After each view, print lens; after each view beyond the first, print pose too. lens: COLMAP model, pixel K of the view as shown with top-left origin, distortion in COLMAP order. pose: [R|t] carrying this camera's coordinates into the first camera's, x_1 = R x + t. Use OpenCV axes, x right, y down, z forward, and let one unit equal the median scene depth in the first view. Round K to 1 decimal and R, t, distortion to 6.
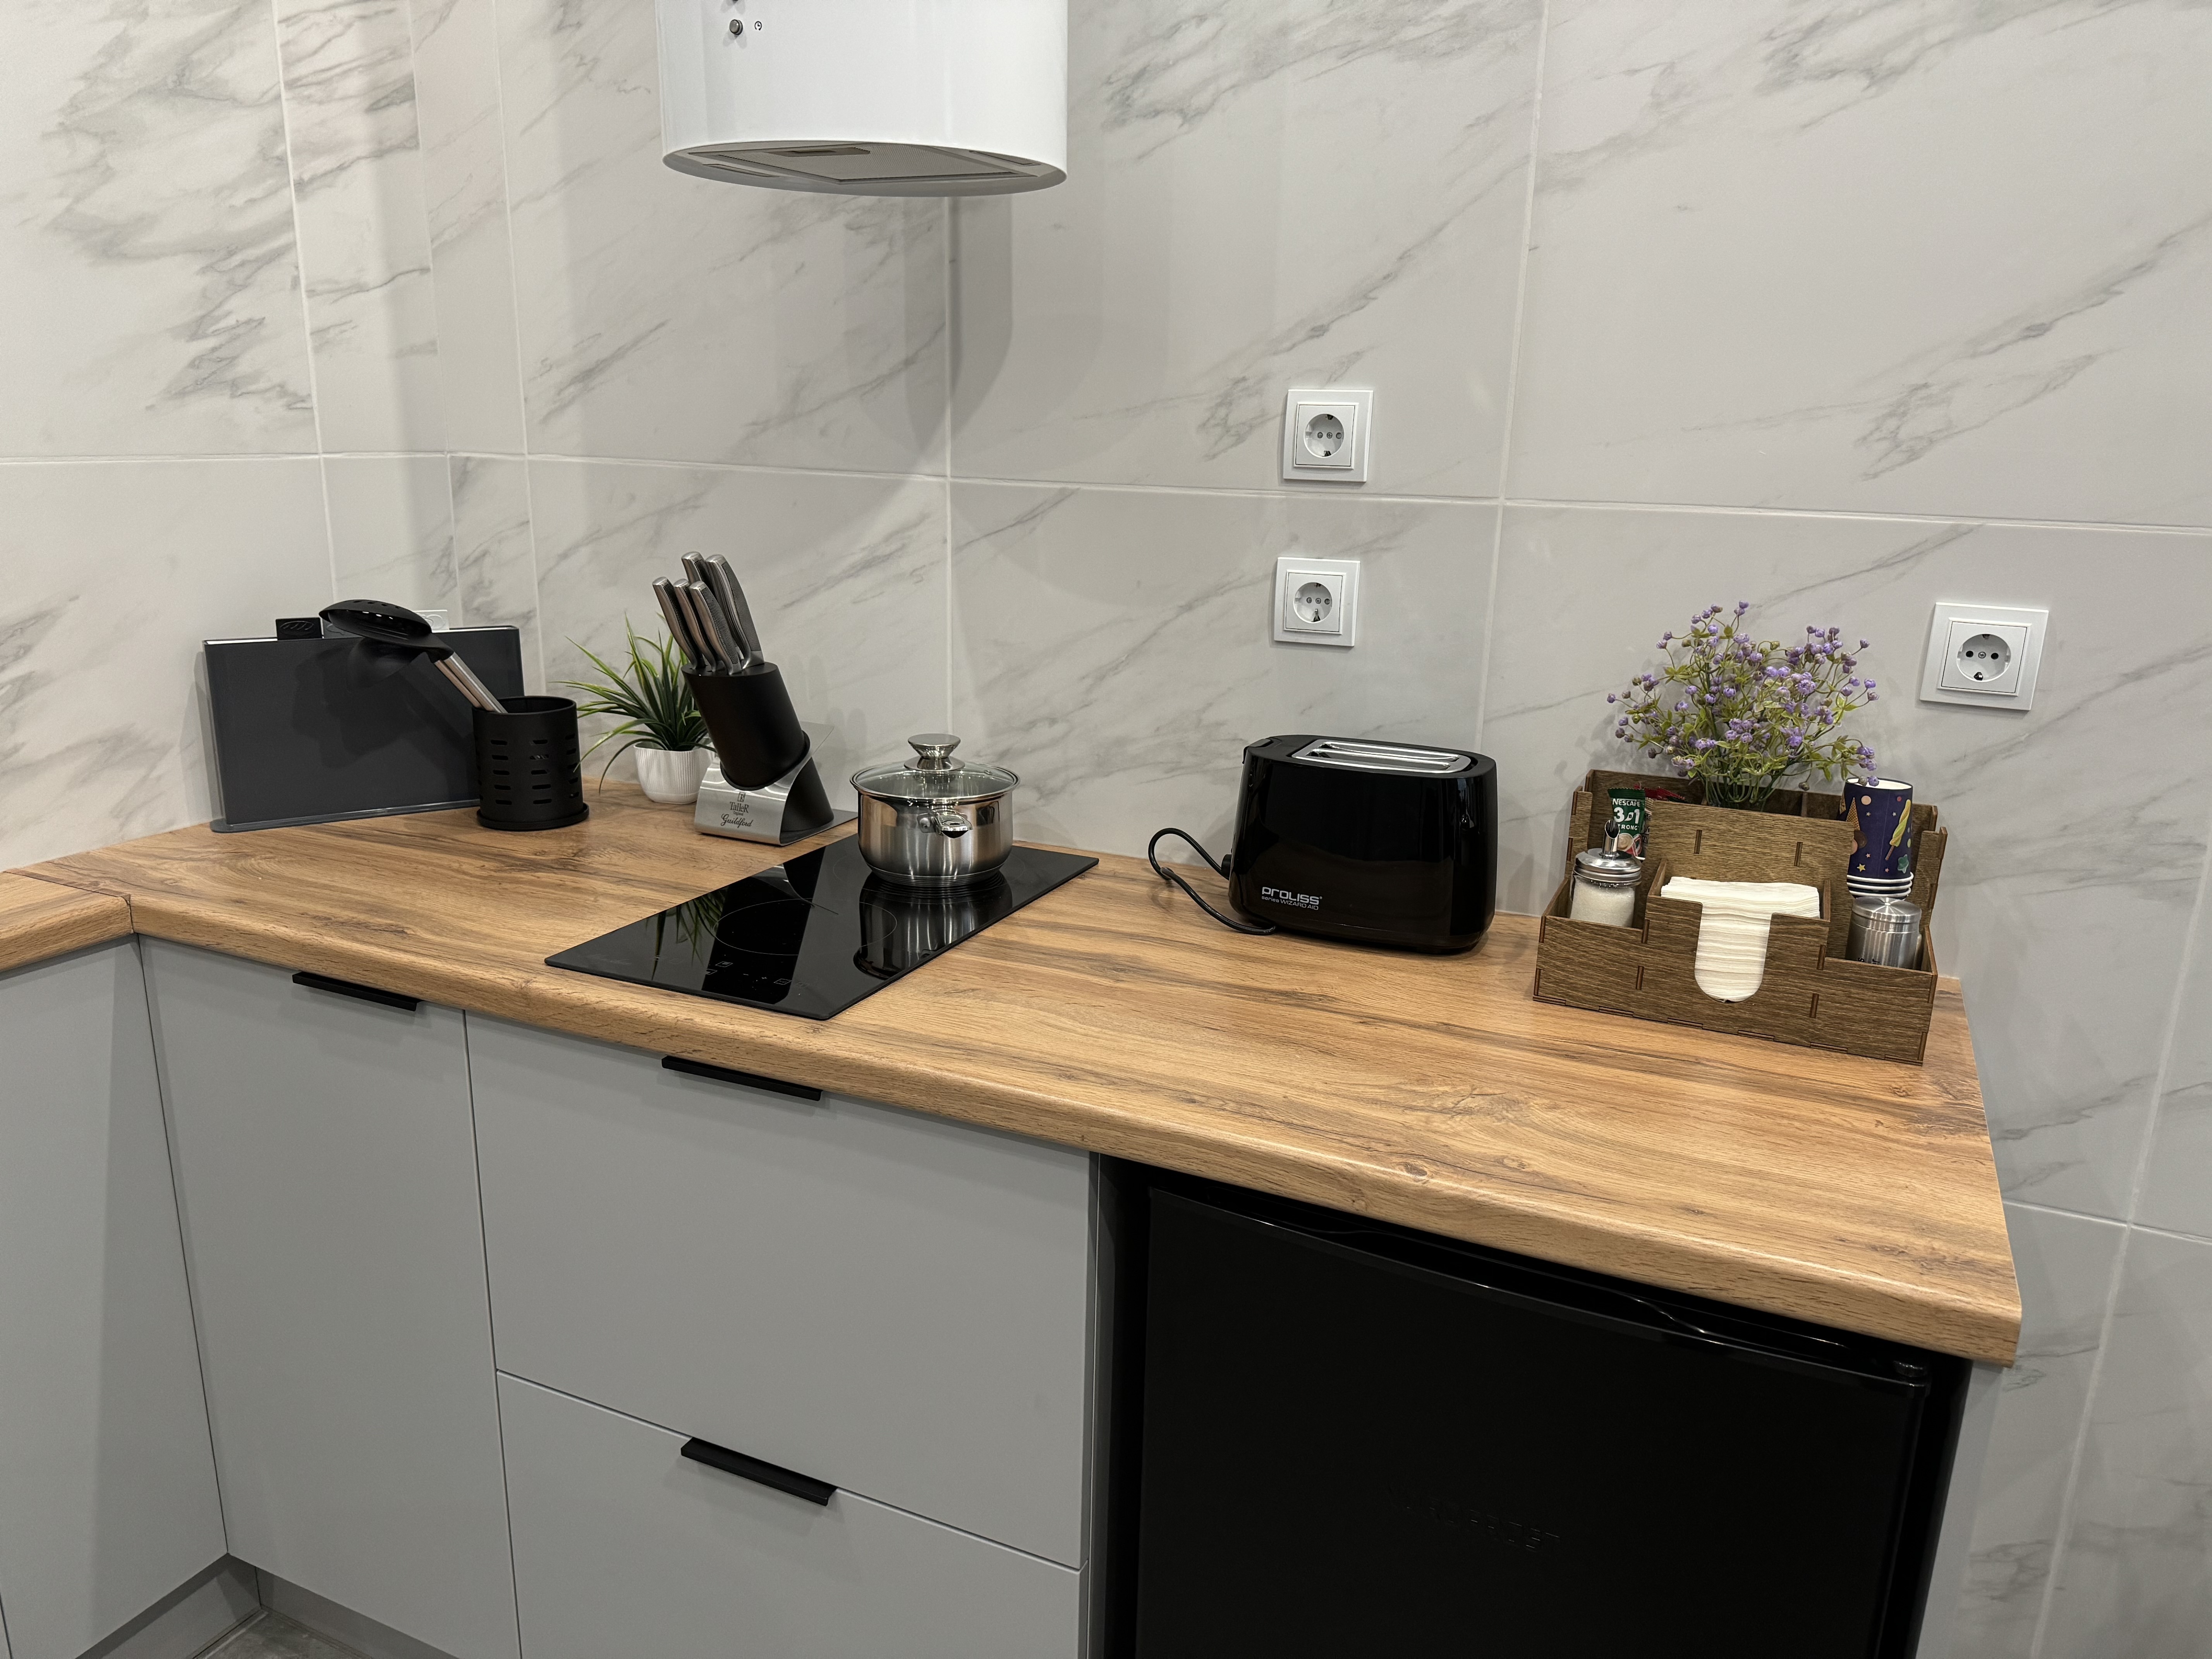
lens RADIAL K [[1543.7, 0, 1114.4], [0, 1543.7, 829.7], [0, 0, 1]] dist [0.069514, -0.073074]
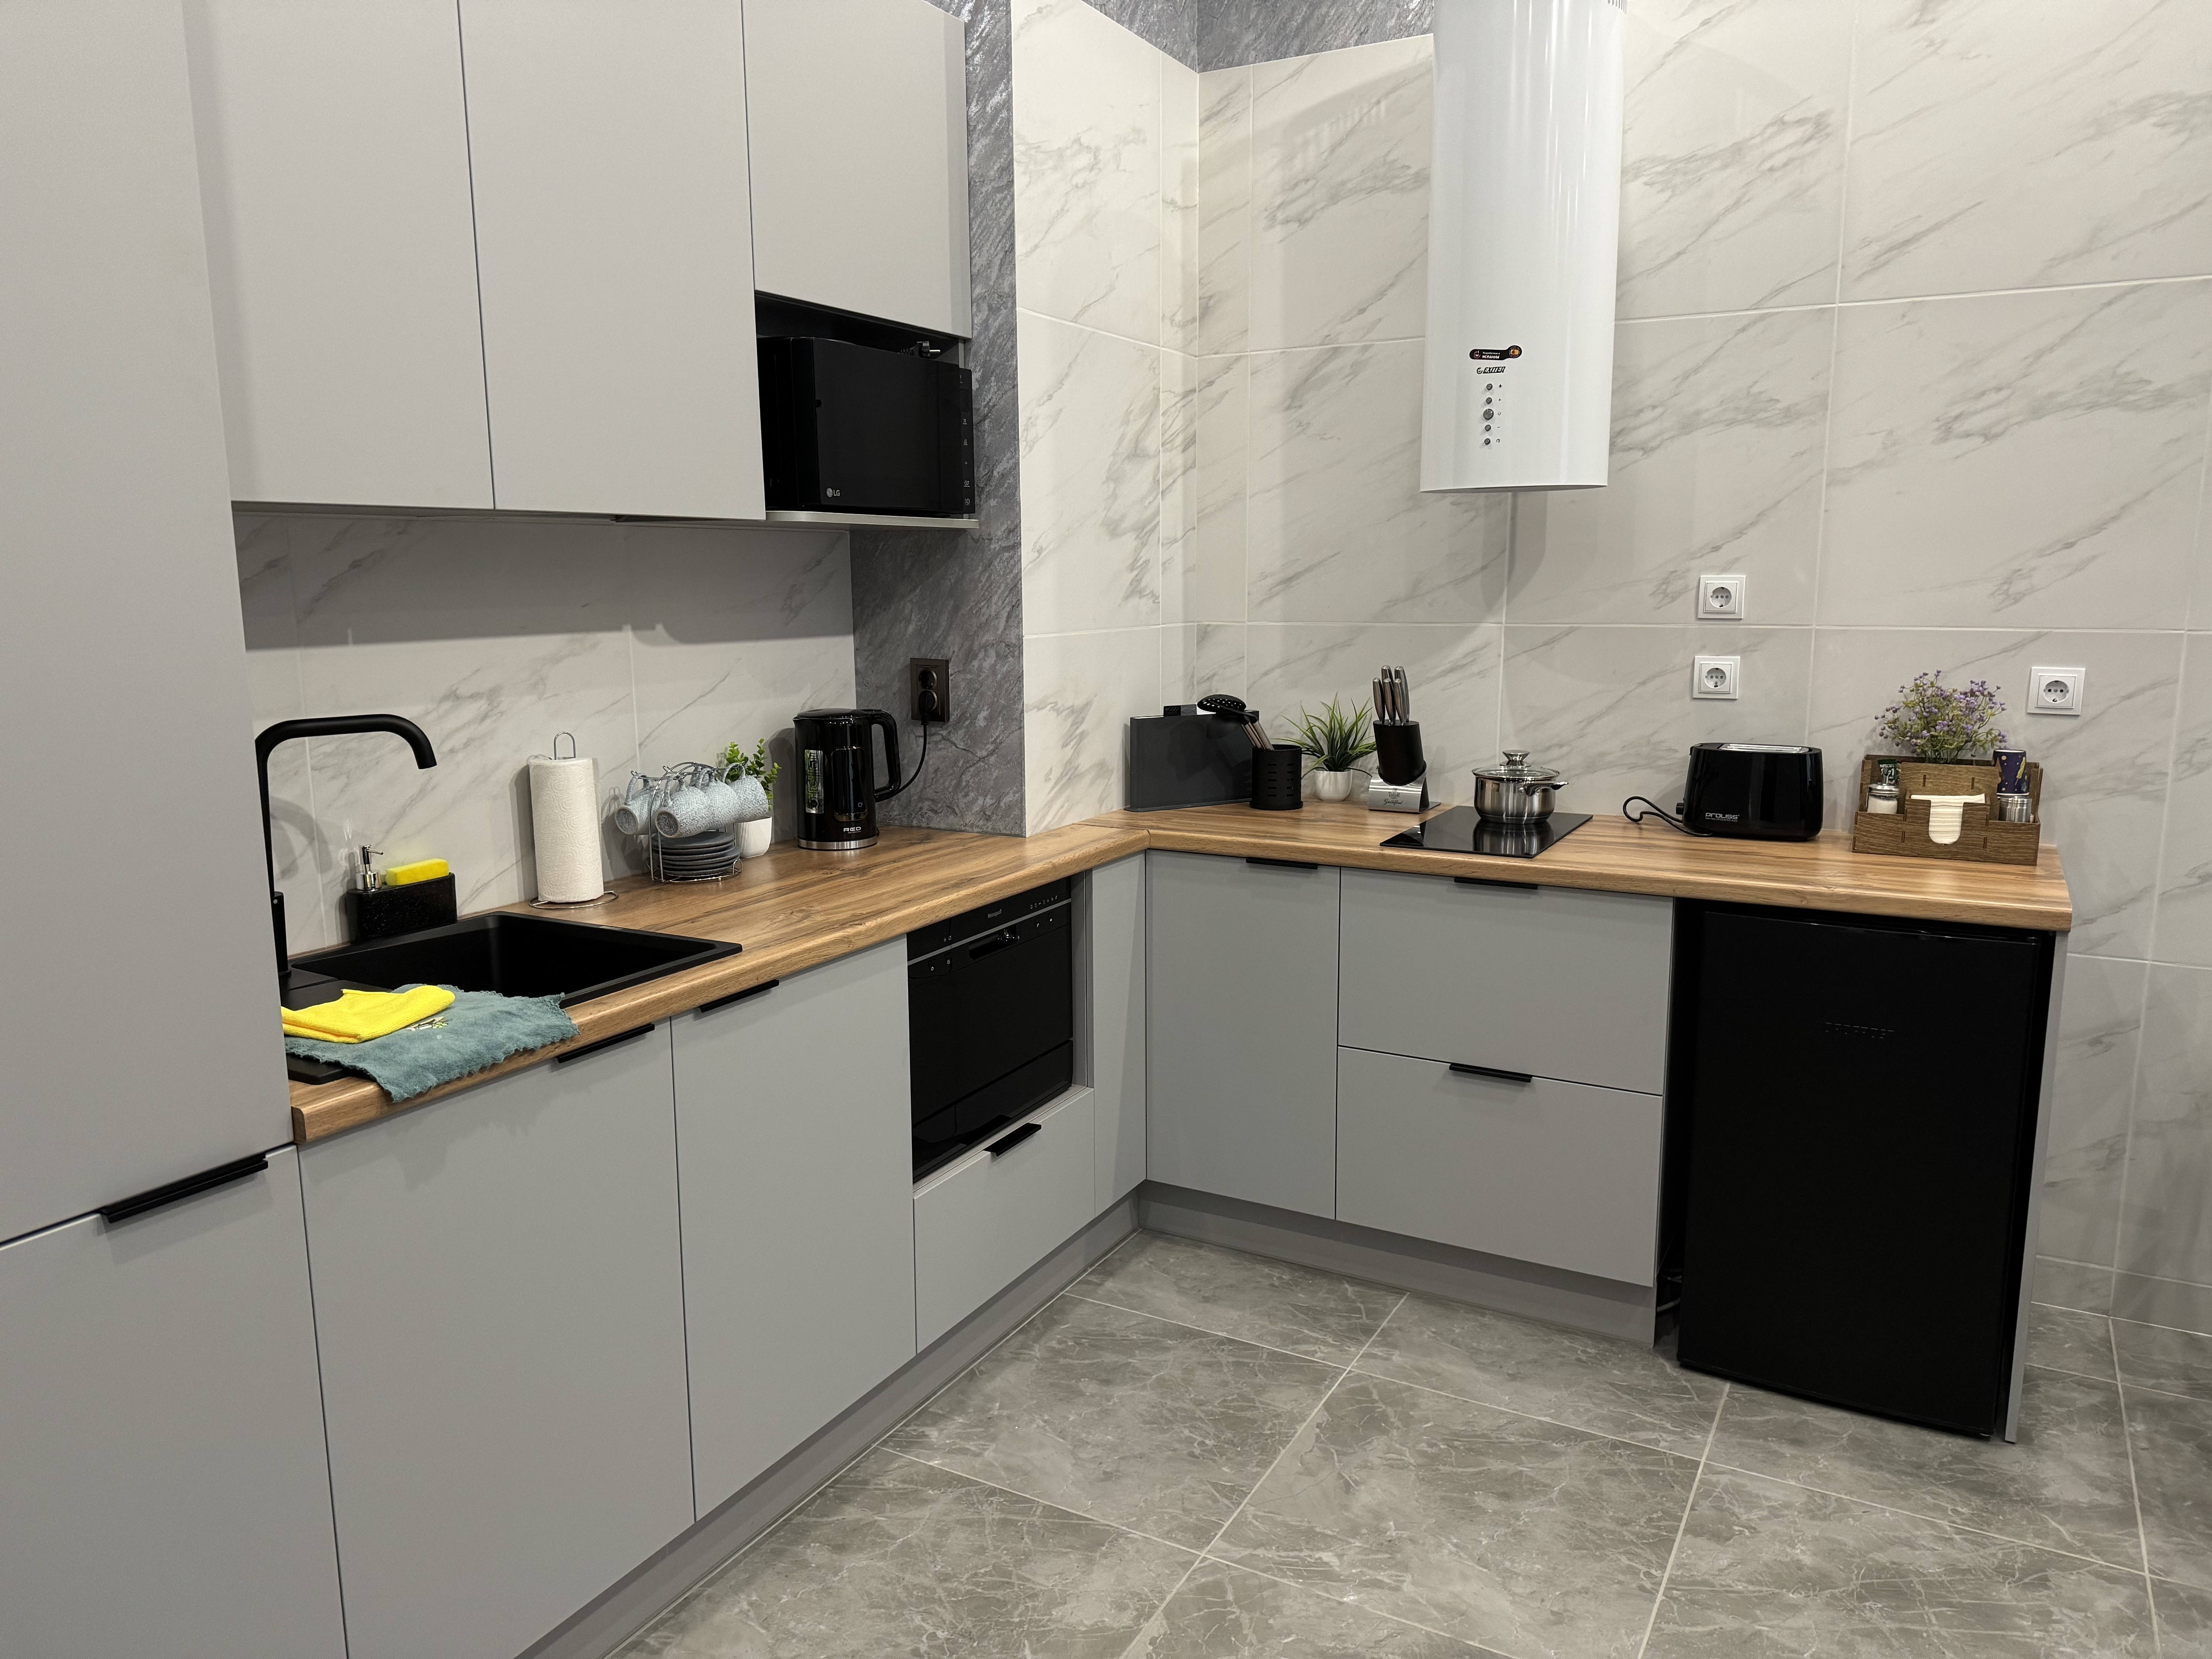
lens RADIAL K [[1543.7, 0, 1121.4], [0, 1543.7, 835.8], [0, 0, 1]] dist [0.069514, -0.073074]
pose [[0.997418, -0.018585, -0.069369, -0.526523], [0.012282, 0.995848, -0.090201, 0.240750], [0.070757, 0.089116, 0.993505, -1.098720]]
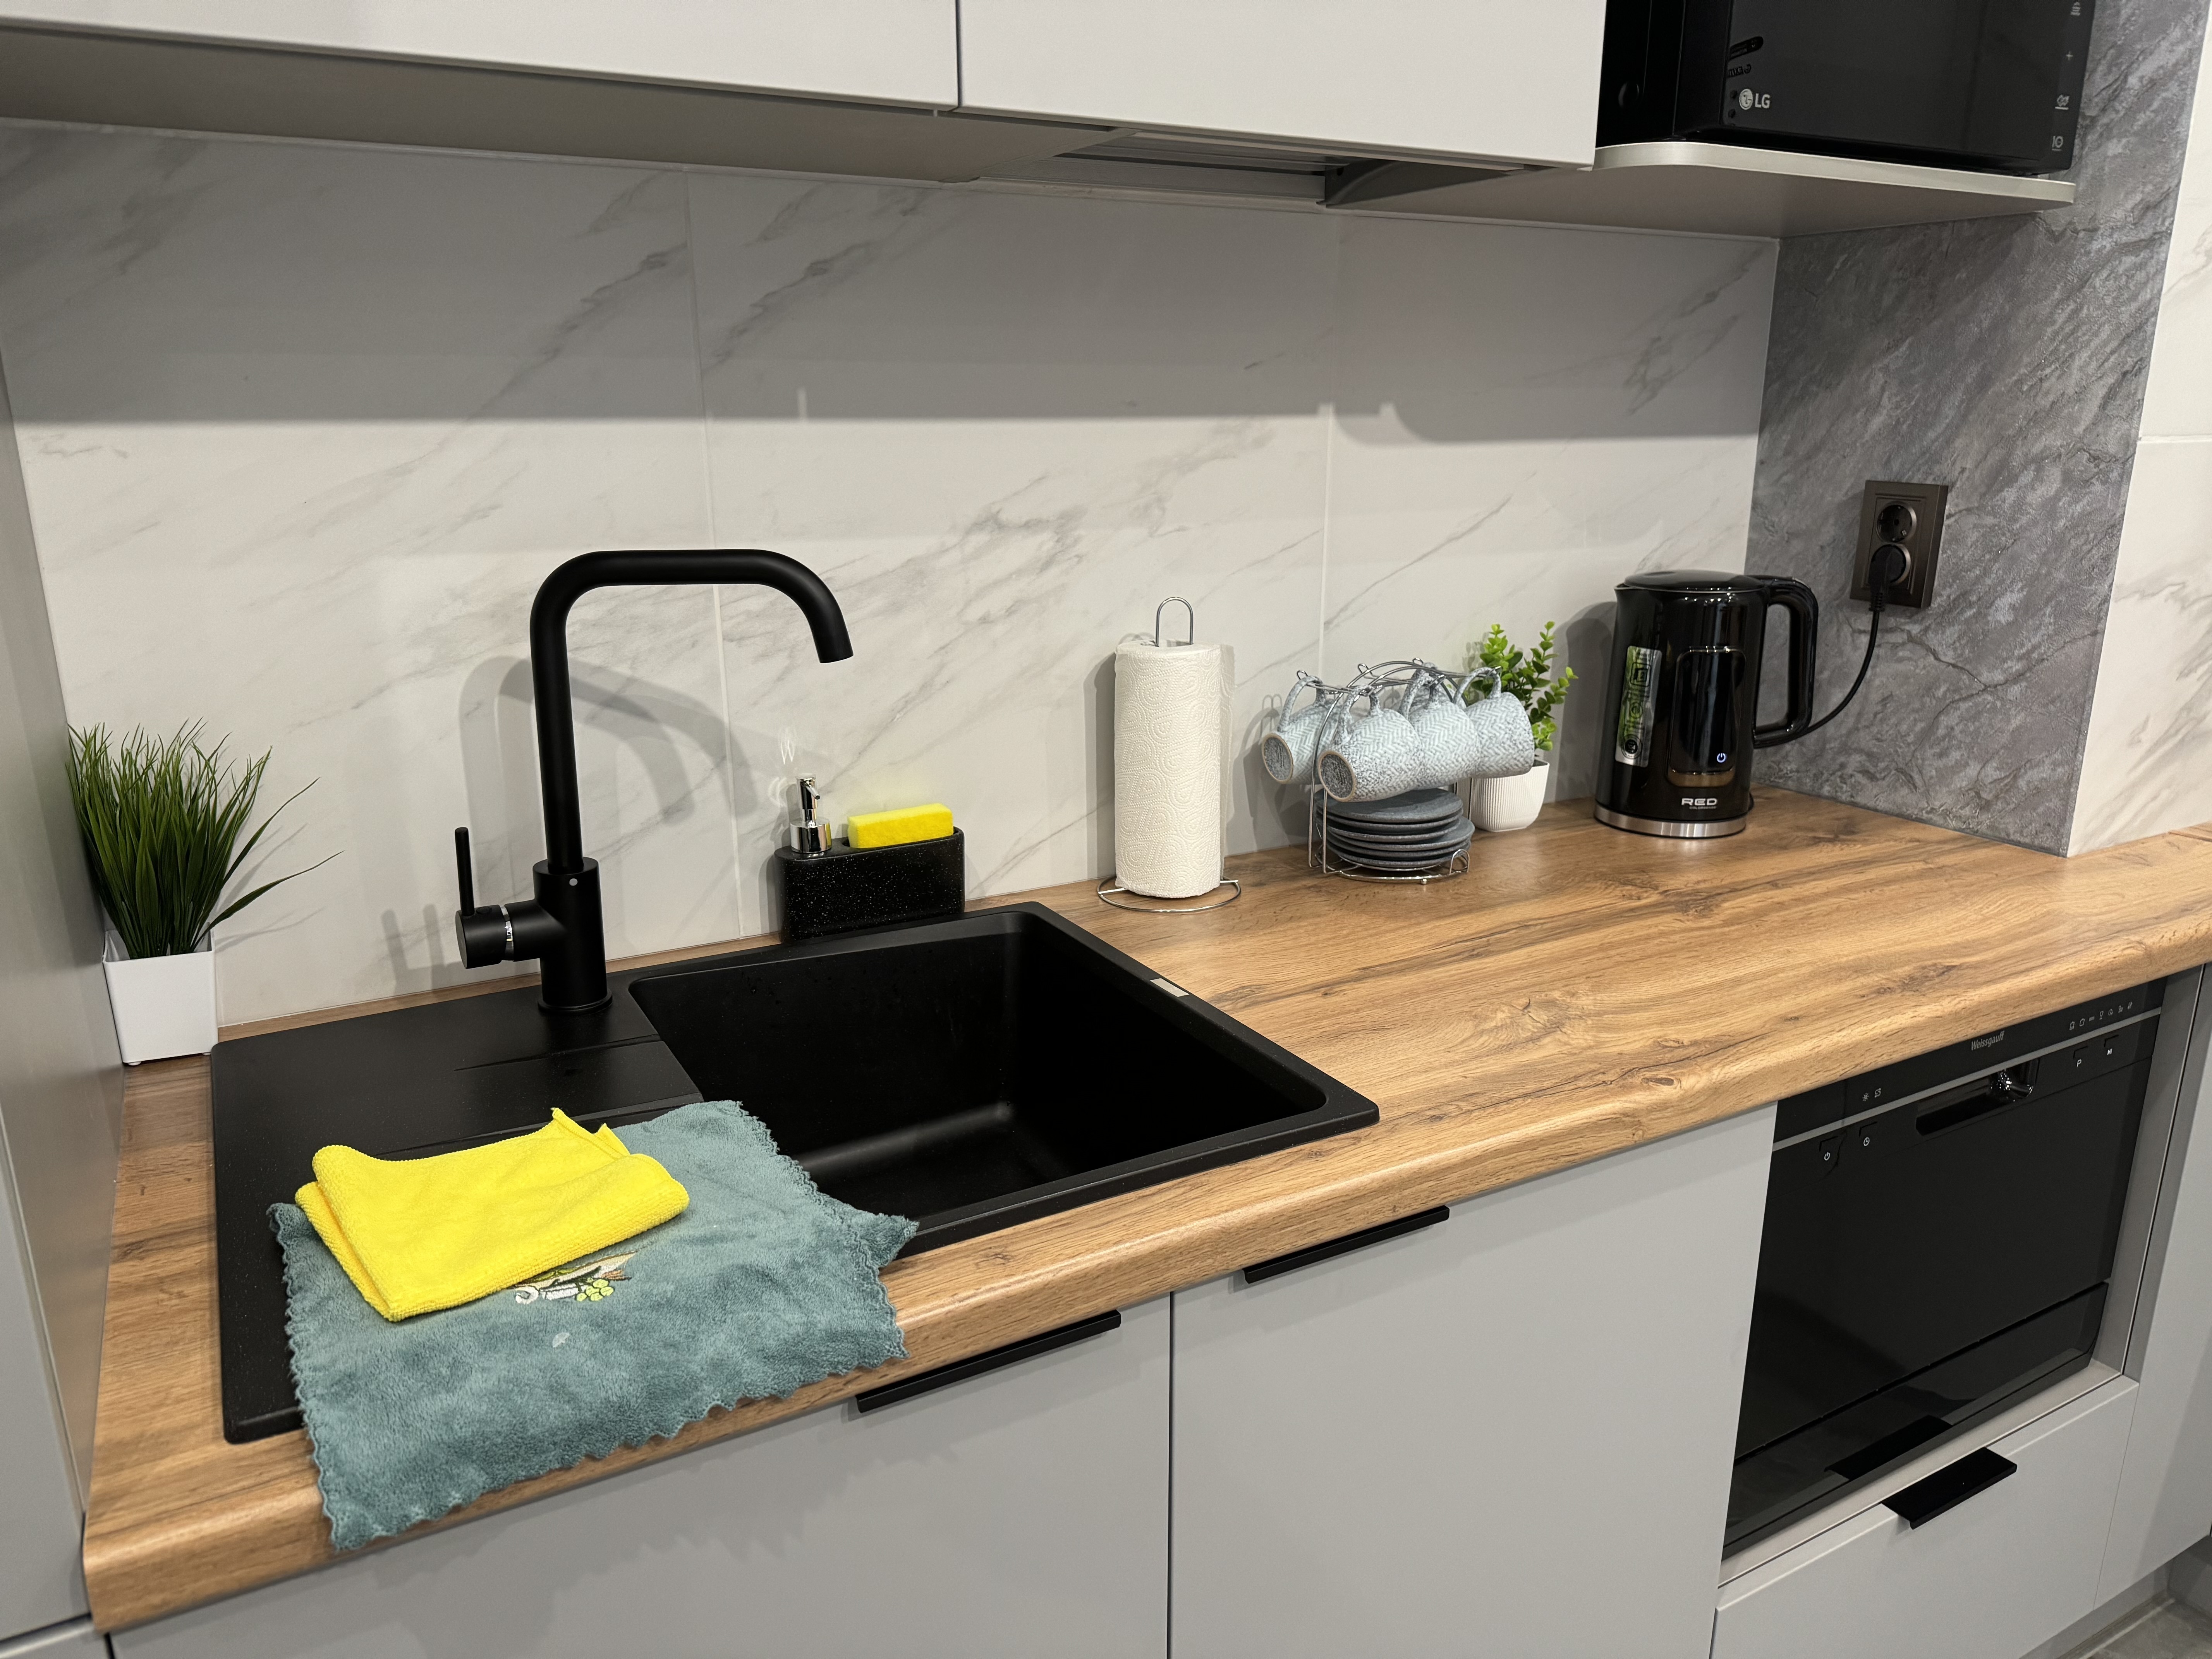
lens RADIAL K [[1543.7, 0, 1125.8], [0, 1543.7, 843.1], [0, 0, 1]] dist [0.069514, -0.073074]
pose [[0.815283, 0.133155, -0.563546, -0.720921], [-0.128628, 0.990533, 0.047957, 0.077381], [0.564596, 0.033389, 0.824692, -0.263902]]
